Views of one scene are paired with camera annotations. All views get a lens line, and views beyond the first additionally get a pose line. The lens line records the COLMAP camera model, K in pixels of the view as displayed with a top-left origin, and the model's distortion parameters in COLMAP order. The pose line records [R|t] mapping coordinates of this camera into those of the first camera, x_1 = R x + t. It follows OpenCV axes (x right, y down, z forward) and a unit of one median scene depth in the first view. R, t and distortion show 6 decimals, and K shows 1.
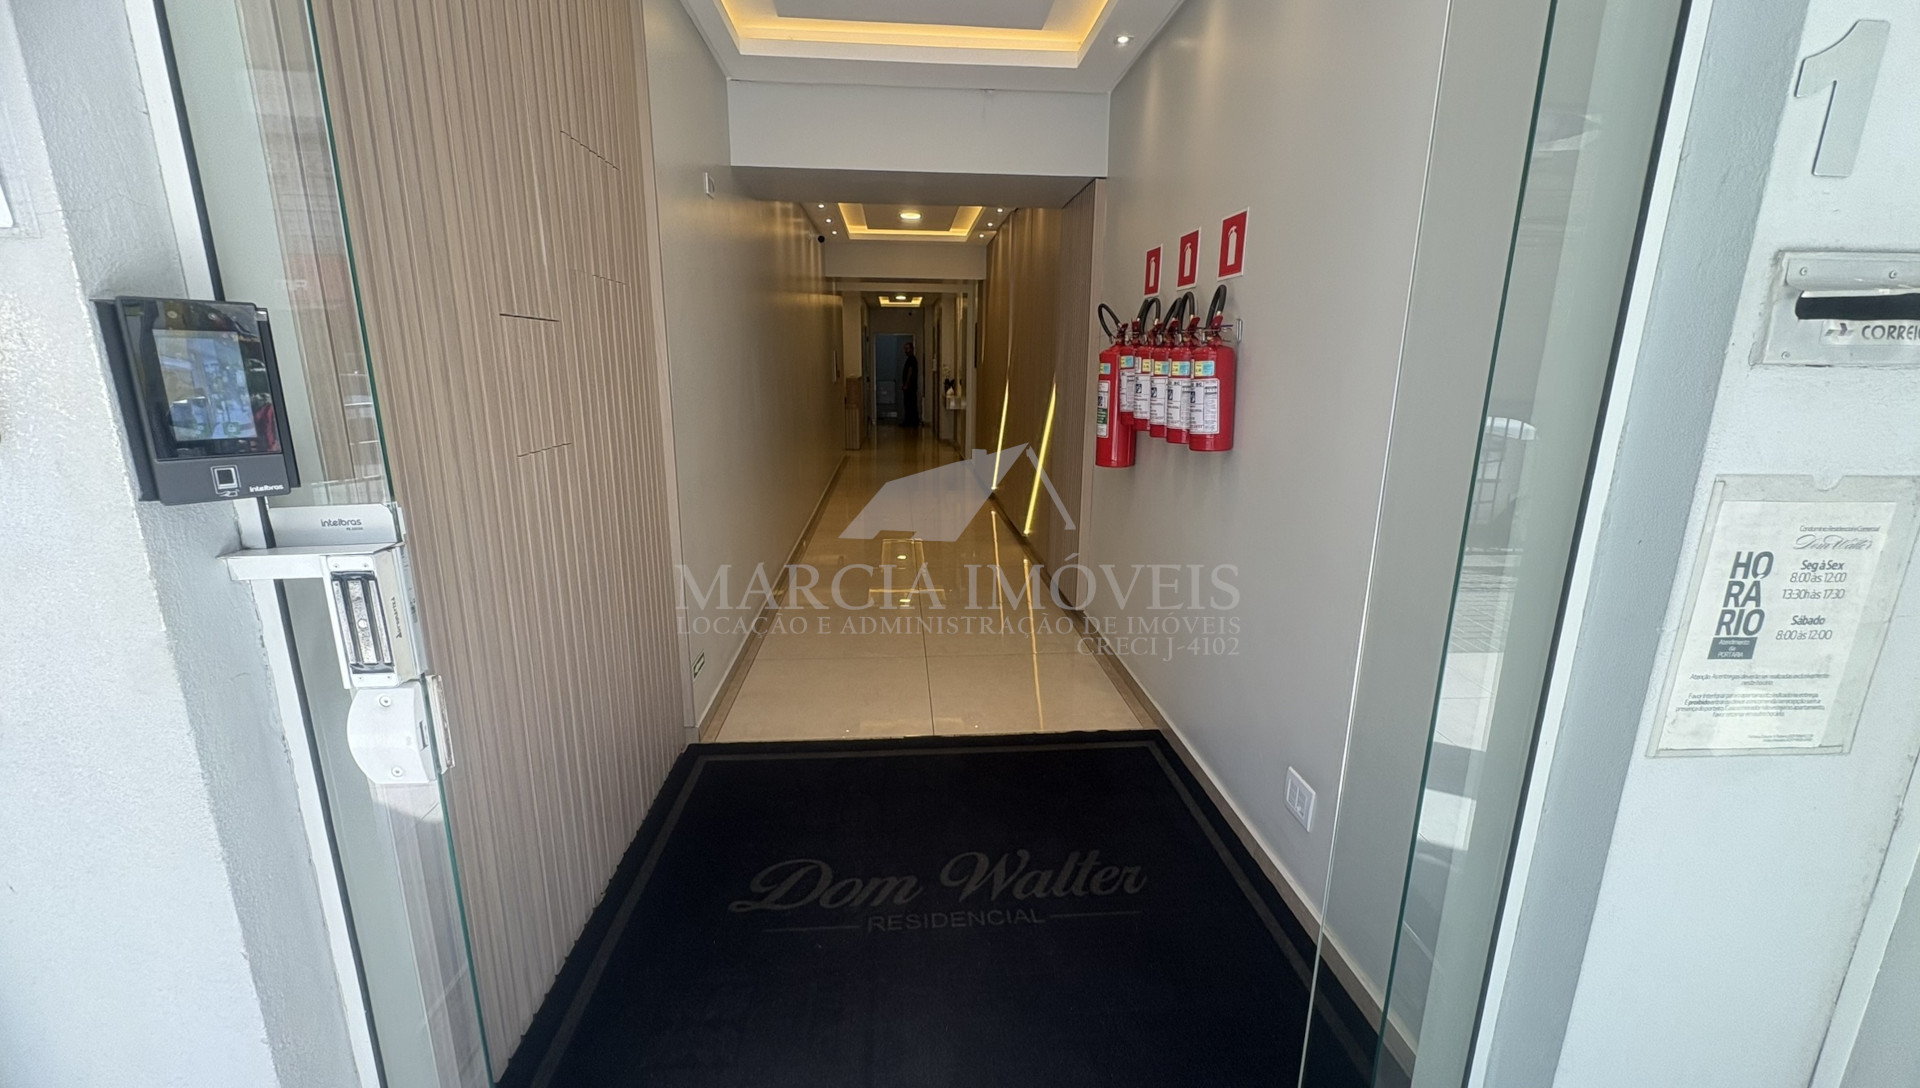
lens RADIAL K [[768.3, 0, 961.0], [0, 768.3, 546.2], [0, 0, 1]] dist [0.000957, -0.000148]
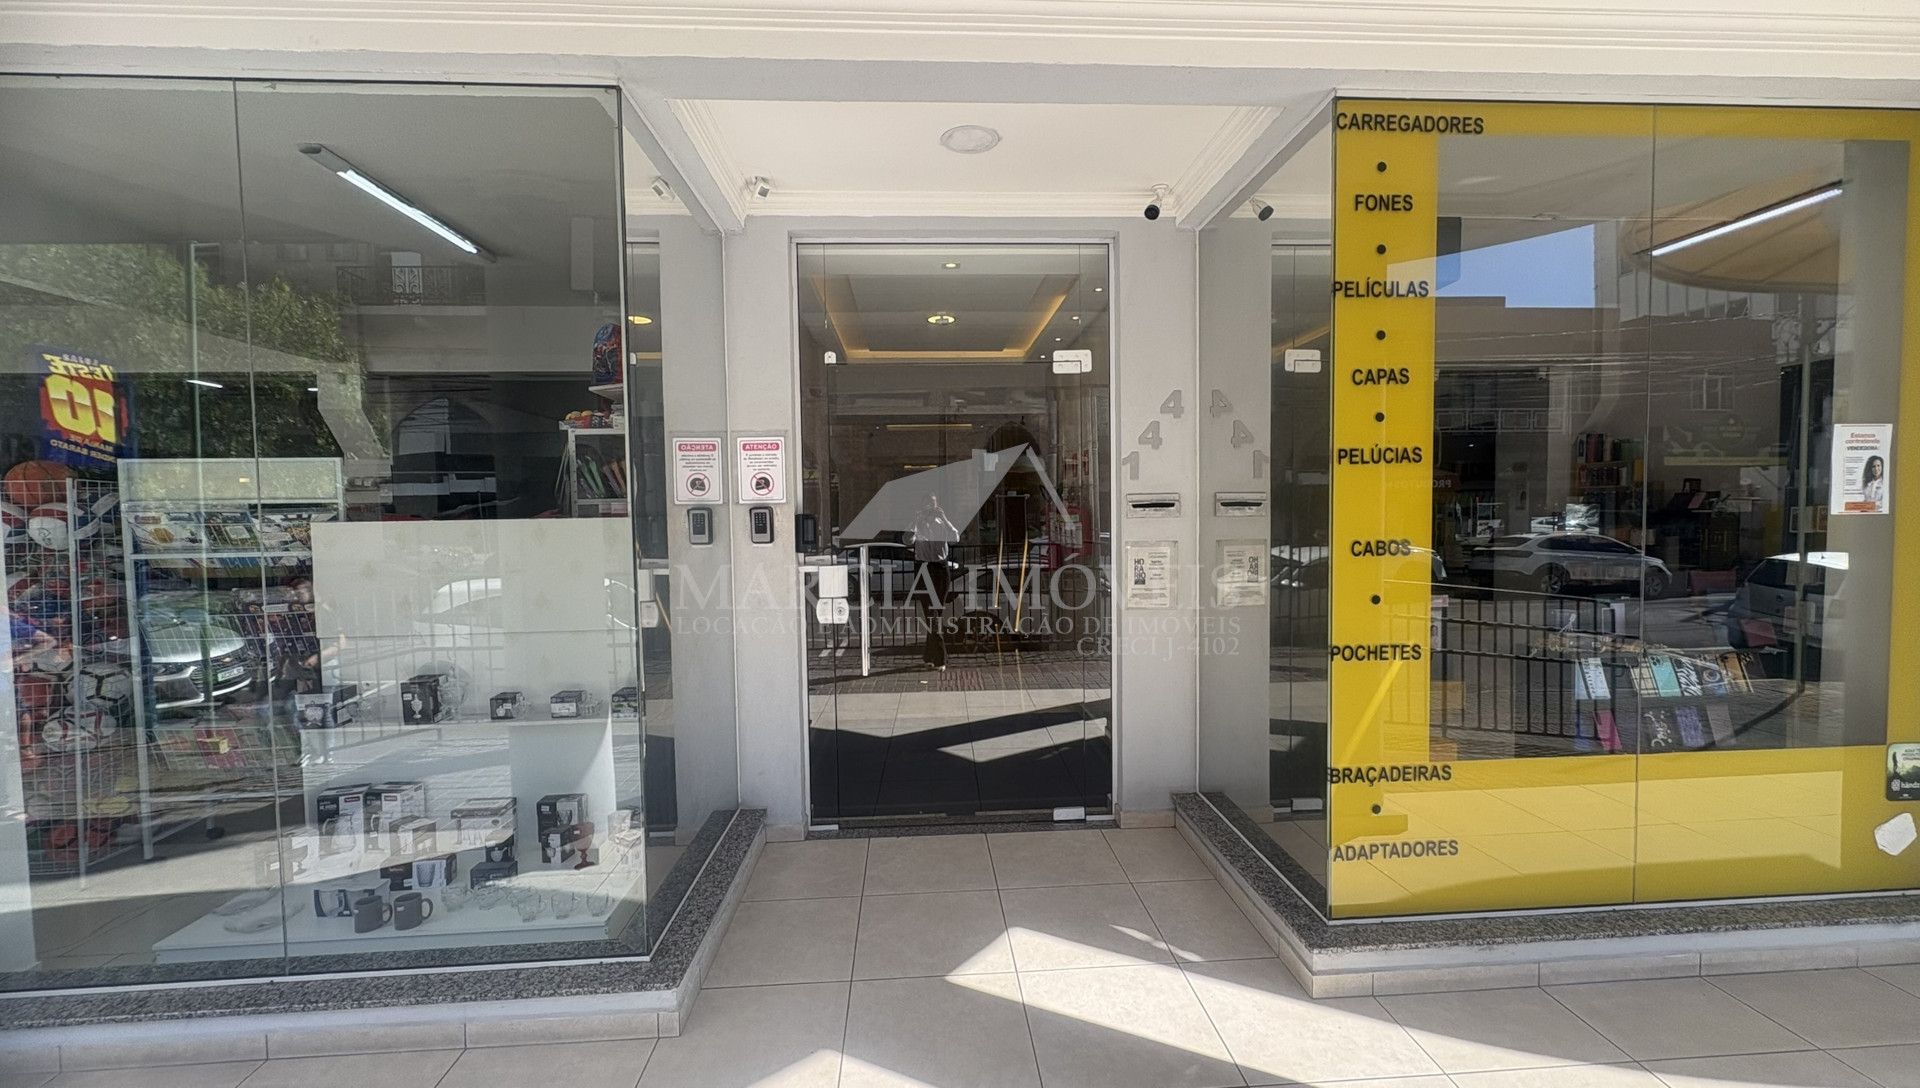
lens RADIAL K [[768.3, 0, 961.0], [0, 768.3, 546.2], [0, 0, 1]] dist [0.000957, -0.000148]
pose [[0.999537, -0.025524, -0.016533, 0.085624], [0.022101, 0.983126, -0.181591, 0.691197], [0.020889, 0.181141, 0.983235, -3.254317]]
